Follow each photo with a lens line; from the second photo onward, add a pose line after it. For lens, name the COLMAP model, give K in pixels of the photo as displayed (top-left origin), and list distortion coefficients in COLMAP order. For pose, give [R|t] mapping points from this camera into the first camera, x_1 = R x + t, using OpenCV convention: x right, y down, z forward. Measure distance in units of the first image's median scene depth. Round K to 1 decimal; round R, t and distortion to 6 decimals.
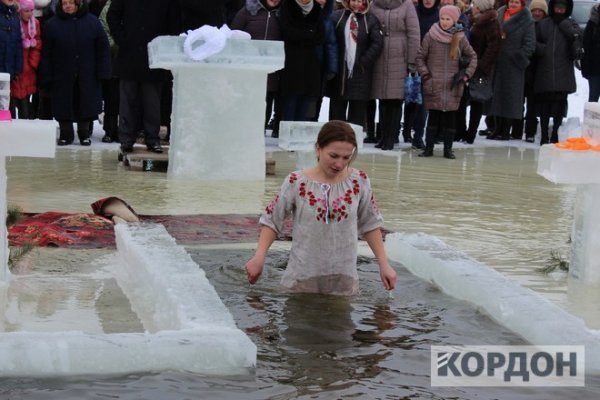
lens RADIAL K [[1548.3, 0, 298.9], [0, 1548.3, 180.7], [0, 0, 1]] dist [0.137109, -0.207635]
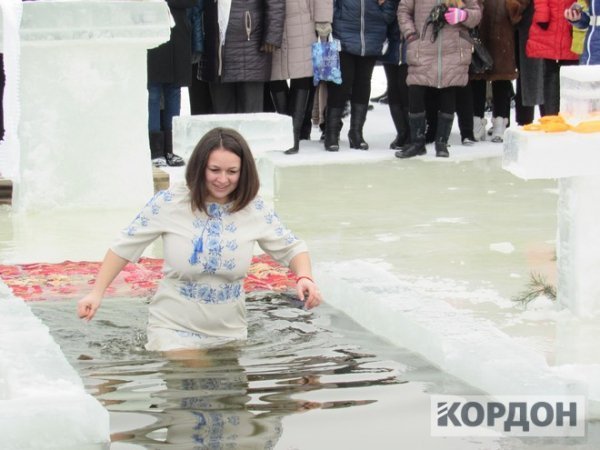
lens RADIAL K [[2641.7, 0, 300.0], [0, 2641.7, 225.0], [0, 0, 1]] dist [0.134105, 0.750116]
pose [[0.997887, -0.064910, 0.002971, 0.040499], [0.064889, 0.997871, 0.006615, 0.005891], [-0.003394, -0.006409, 0.999974, -0.187788]]
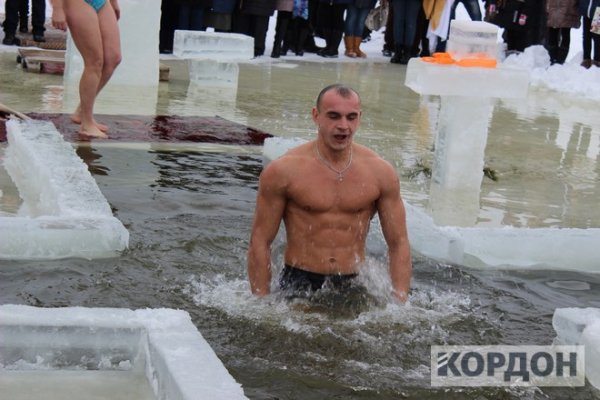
lens RADIAL K [[1548.3, 0, 298.9], [0, 1548.3, 180.7], [0, 0, 1]] dist [0.137109, -0.207635]
pose [[0.998090, 0.028450, 0.054836, 0.017837], [-0.031344, 0.998120, 0.052671, 0.005476], [-0.053235, -0.054289, 0.997105, -0.052434]]
